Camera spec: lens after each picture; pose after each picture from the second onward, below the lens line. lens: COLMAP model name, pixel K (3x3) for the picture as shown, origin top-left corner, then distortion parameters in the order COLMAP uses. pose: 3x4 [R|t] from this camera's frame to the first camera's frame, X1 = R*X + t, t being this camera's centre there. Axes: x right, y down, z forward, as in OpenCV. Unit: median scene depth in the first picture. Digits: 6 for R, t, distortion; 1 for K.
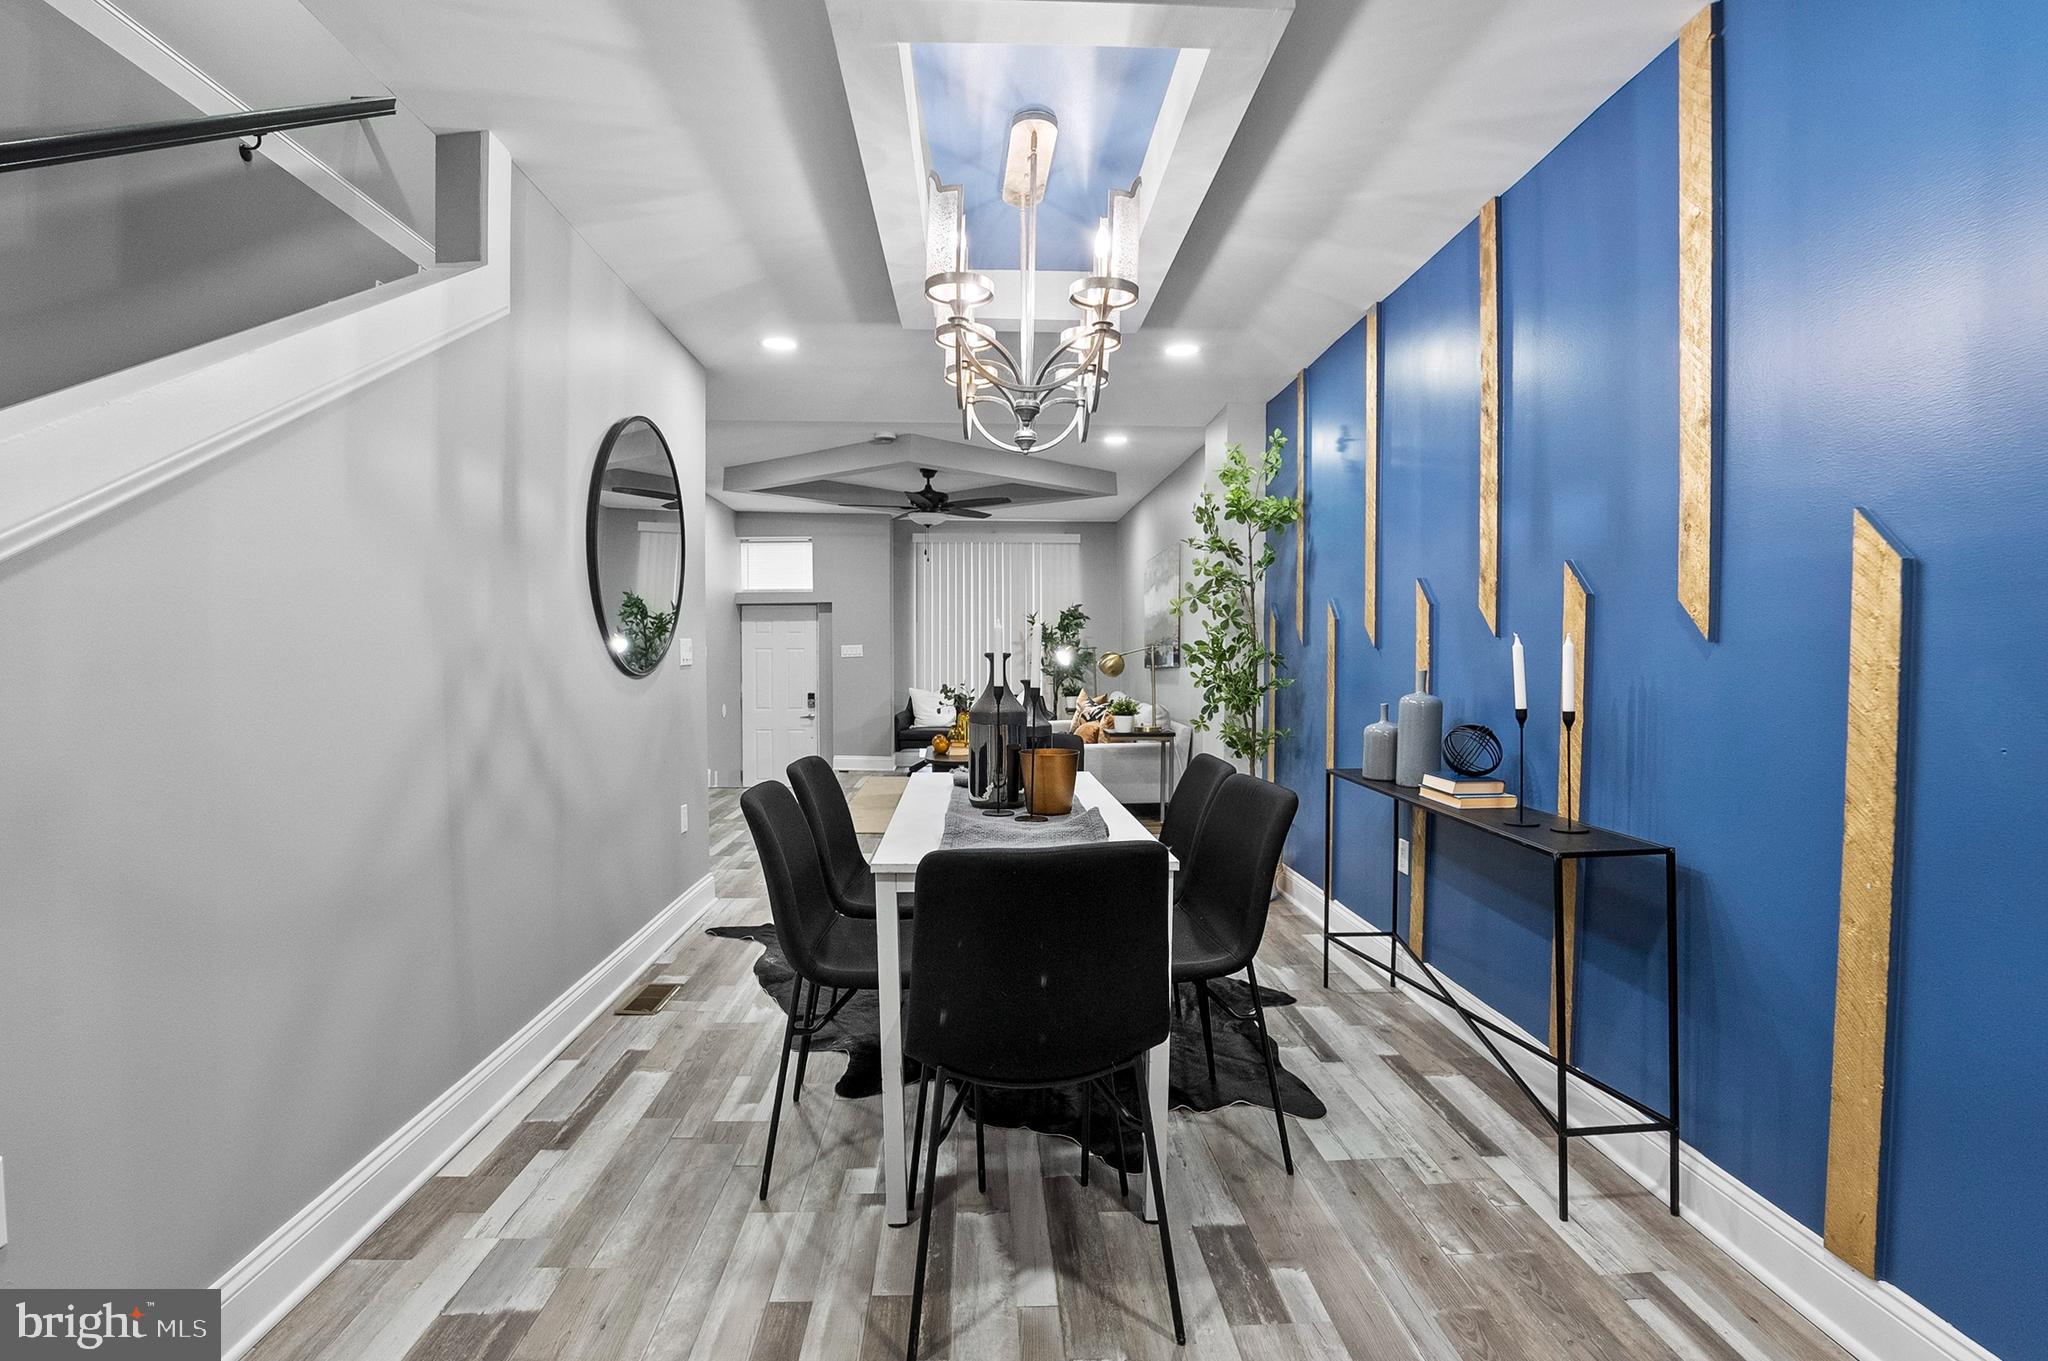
lens RADIAL K [[979.2, 0, 1037.7], [0, 979.2, 689.2], [0, 0, 1]] dist [-0.056477, 0.013624]
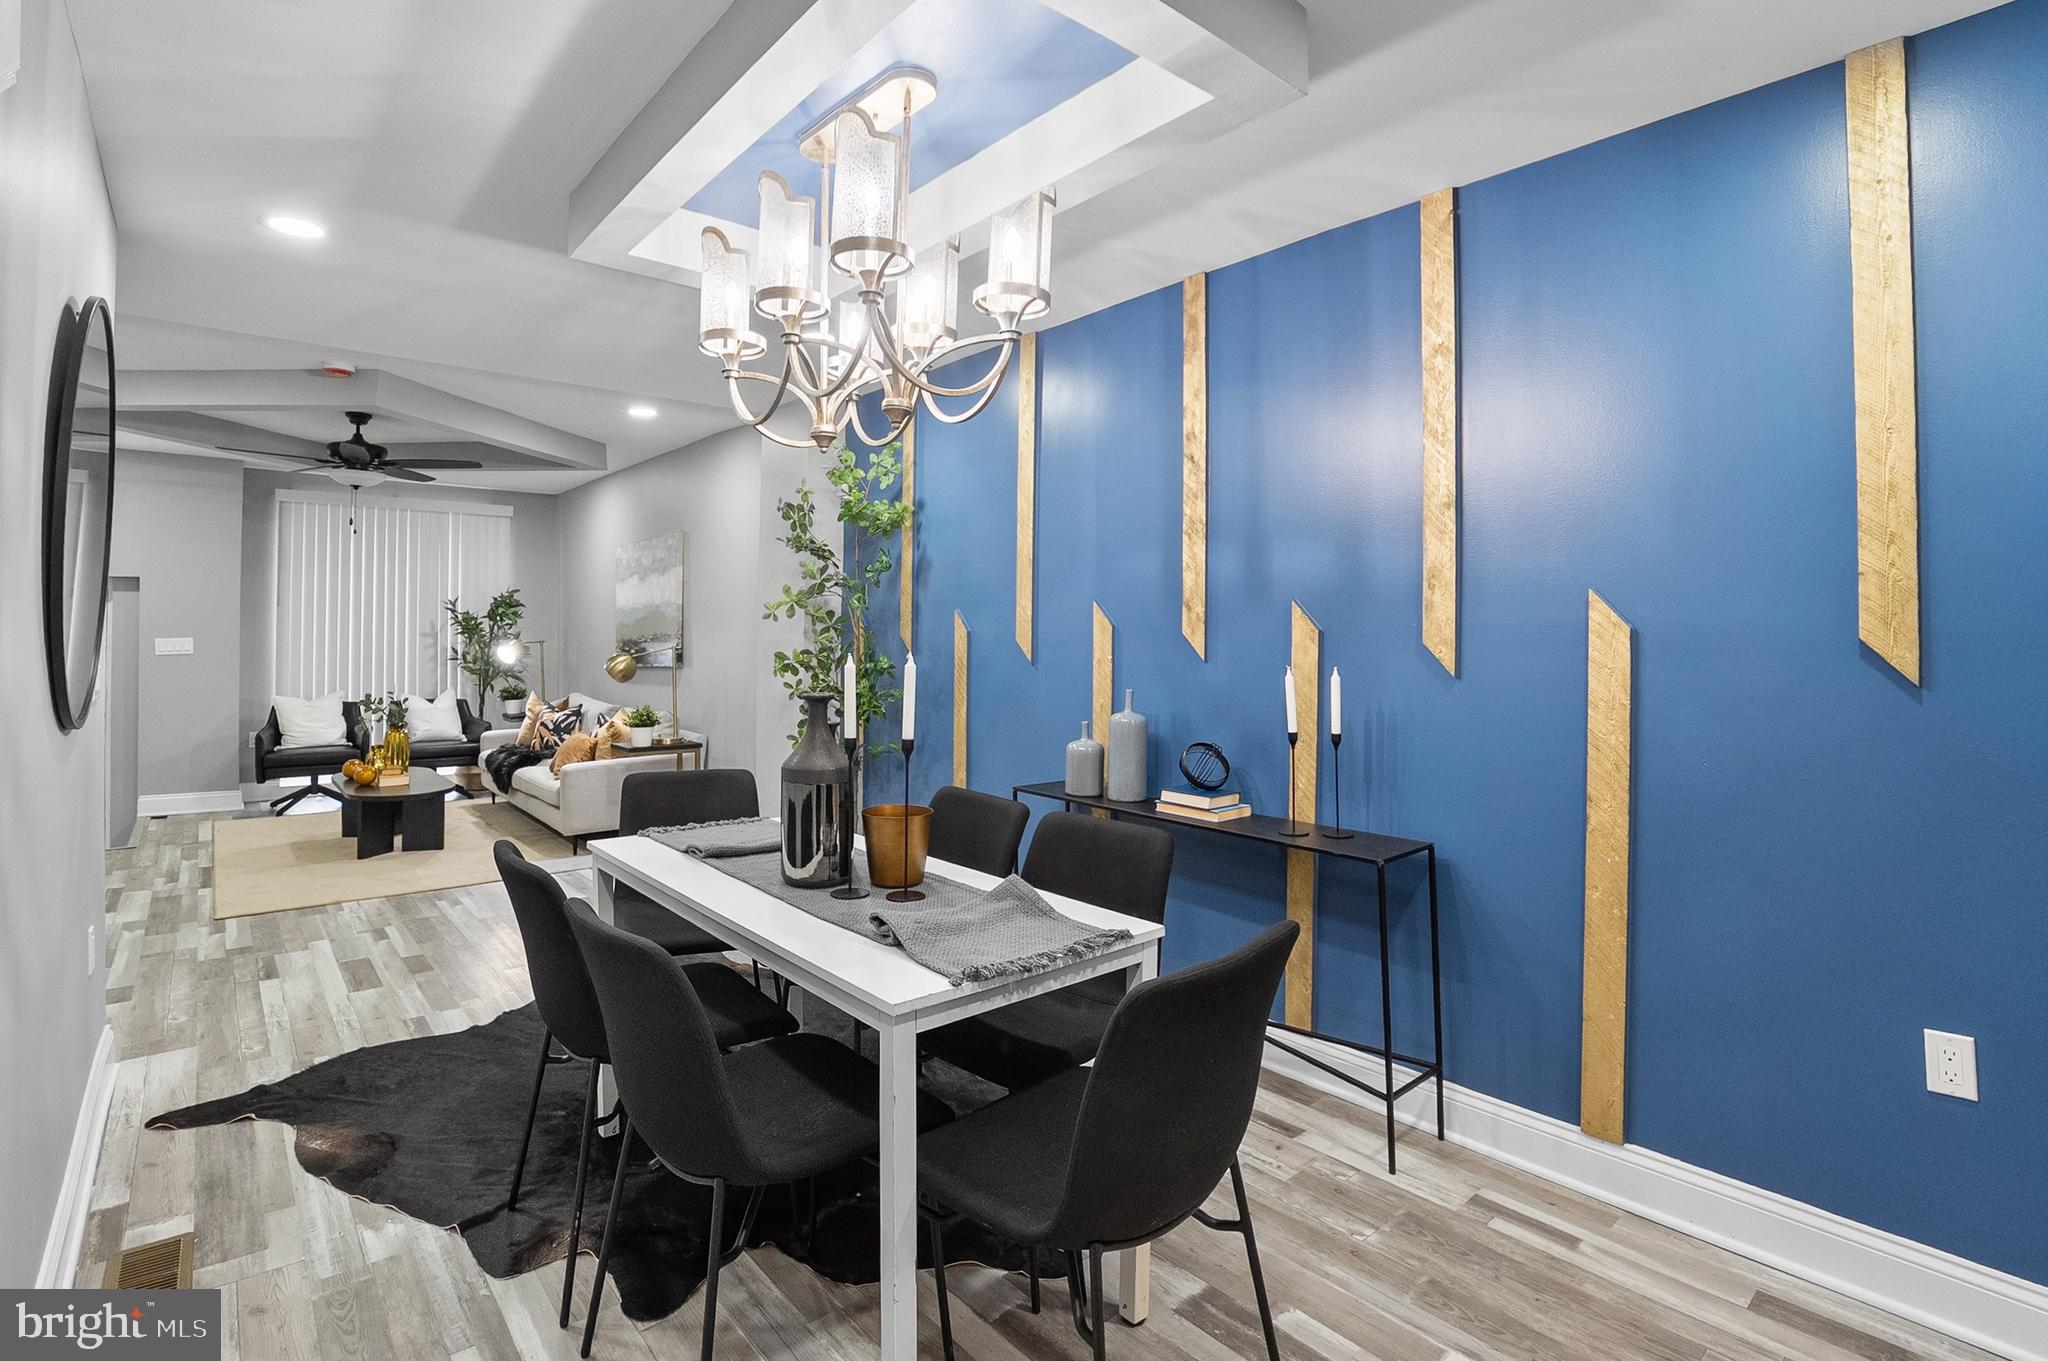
lens RADIAL K [[979.2, 0, 1070.3], [0, 979.2, 631.5], [0, 0, 1]] dist [-0.056477, 0.013624]
pose [[0.784476, 0.006285, 0.620127, -0.345889], [0.017578, 0.999322, -0.032365, -0.054193], [-0.619910, 0.036290, 0.783834, 0.208273]]
